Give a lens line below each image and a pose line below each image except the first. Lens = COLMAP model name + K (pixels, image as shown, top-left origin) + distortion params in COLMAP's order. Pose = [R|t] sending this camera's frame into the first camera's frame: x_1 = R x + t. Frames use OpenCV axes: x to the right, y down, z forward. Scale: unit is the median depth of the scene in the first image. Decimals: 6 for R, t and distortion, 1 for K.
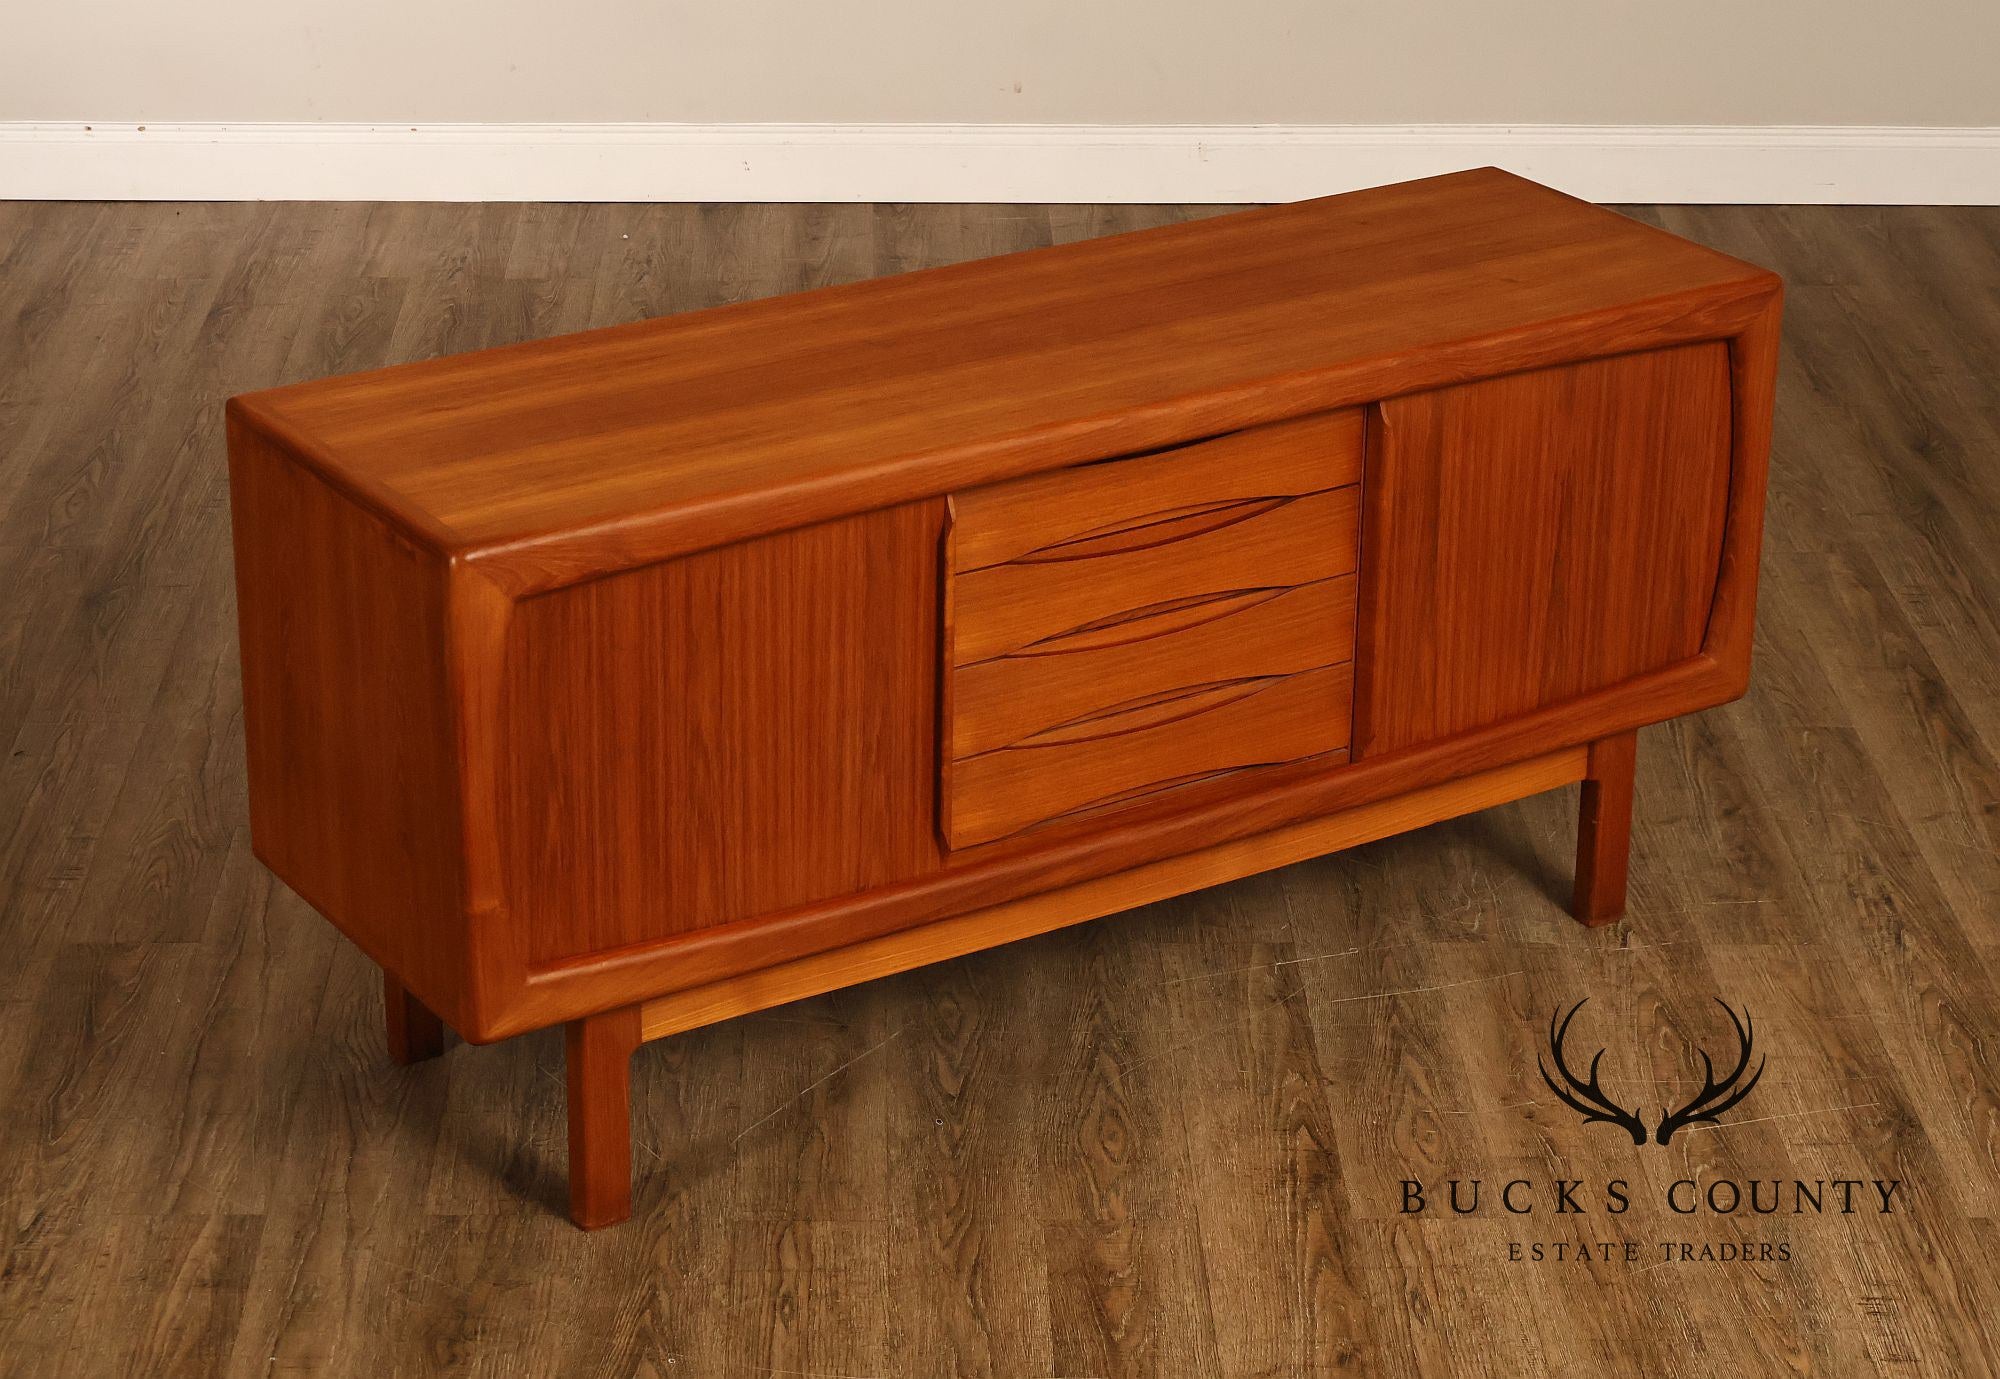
lens RADIAL K [[4260.9, 0, 965.9], [0, 4260.9, 715.7], [0, 0, 1]] dist [0.006468, 0.000000]
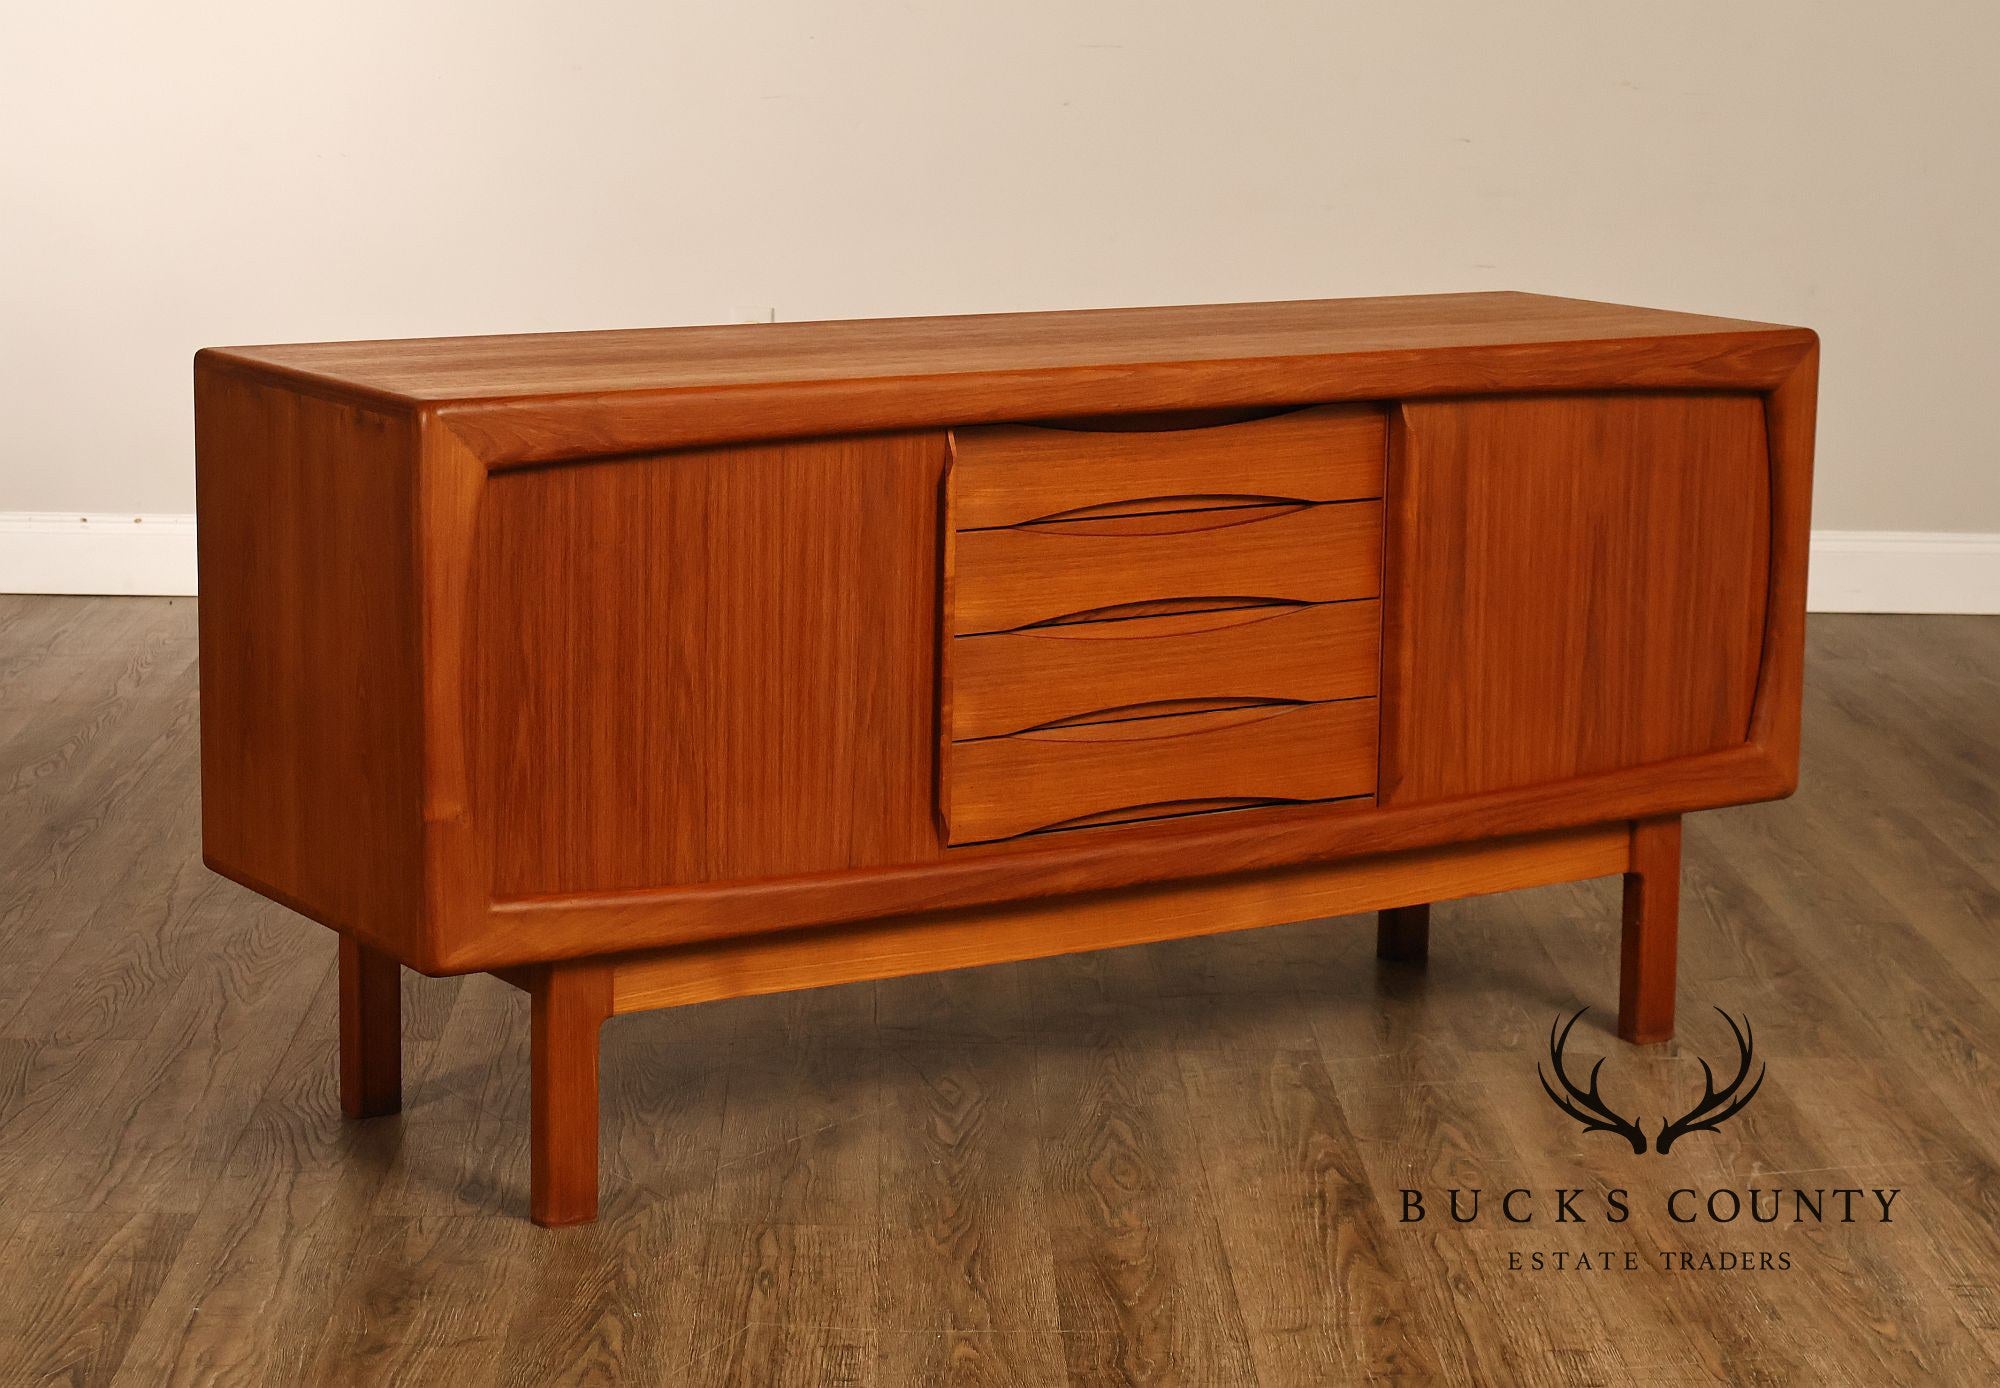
lens RADIAL K [[4278.6, 0, 965.8], [0, 4278.6, 698.5], [0, 0, 1]] dist [0.007631, 0.000000]
pose [[0.999981, 0.004553, -0.004053, 0.003481], [-0.005344, 0.974682, -0.223531, 0.208494], [0.002933, 0.223549, 0.974688, 0.079293]]
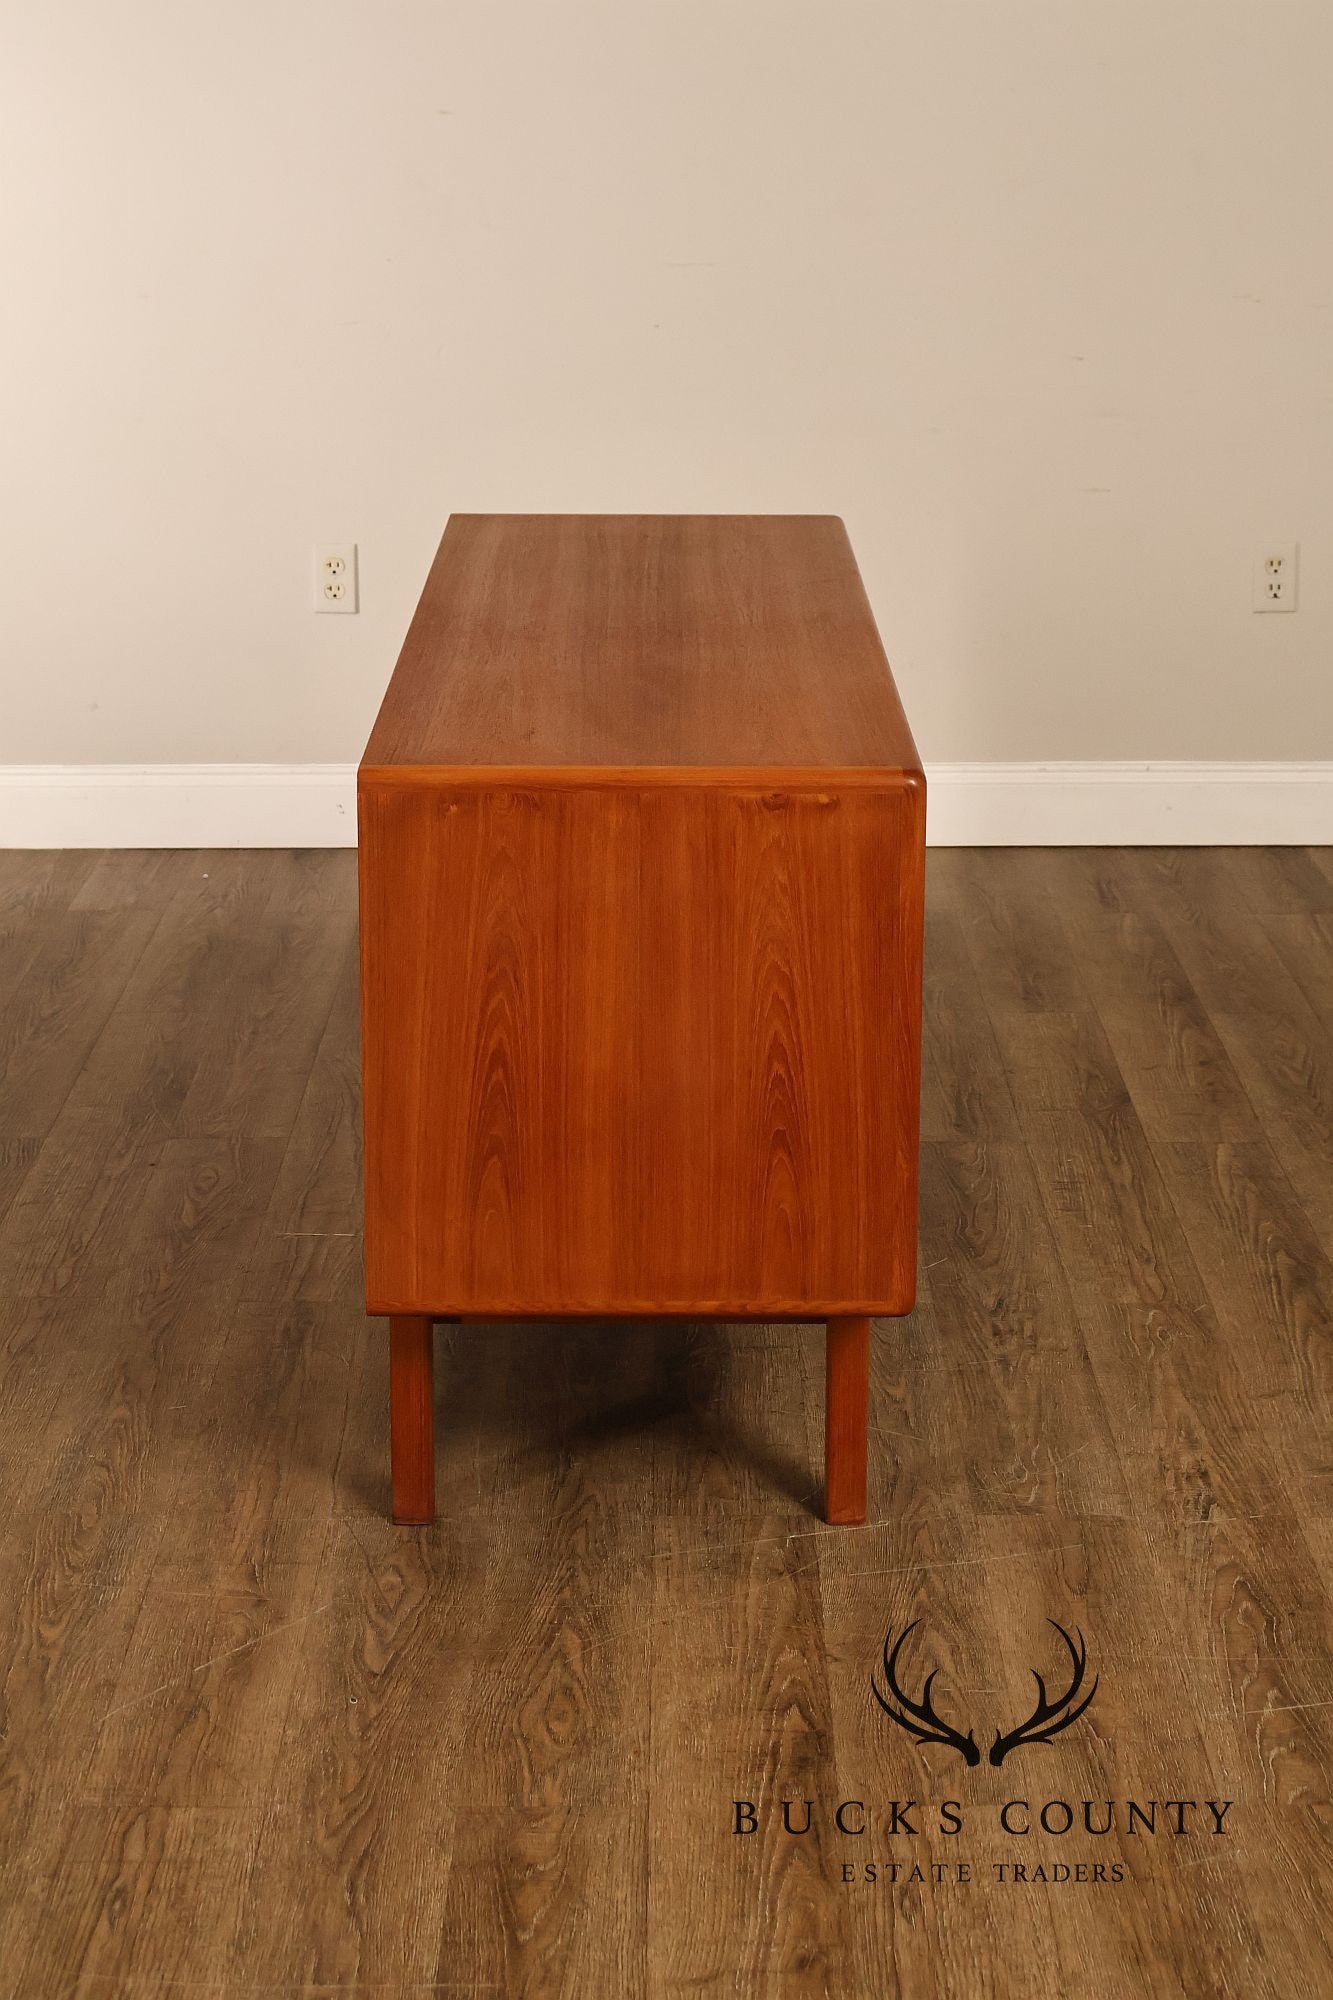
lens RADIAL K [[3997.9, 0, 668.0], [0, 3997.9, 1044.9], [0, 0, 1]] dist [0.010100, 0.000000]
pose [[0.999604, -0.004850, -0.027734, 0.078314], [0.000996, 0.990522, -0.137349, 0.077526], [0.028137, 0.137267, 0.990134, 0.221230]]
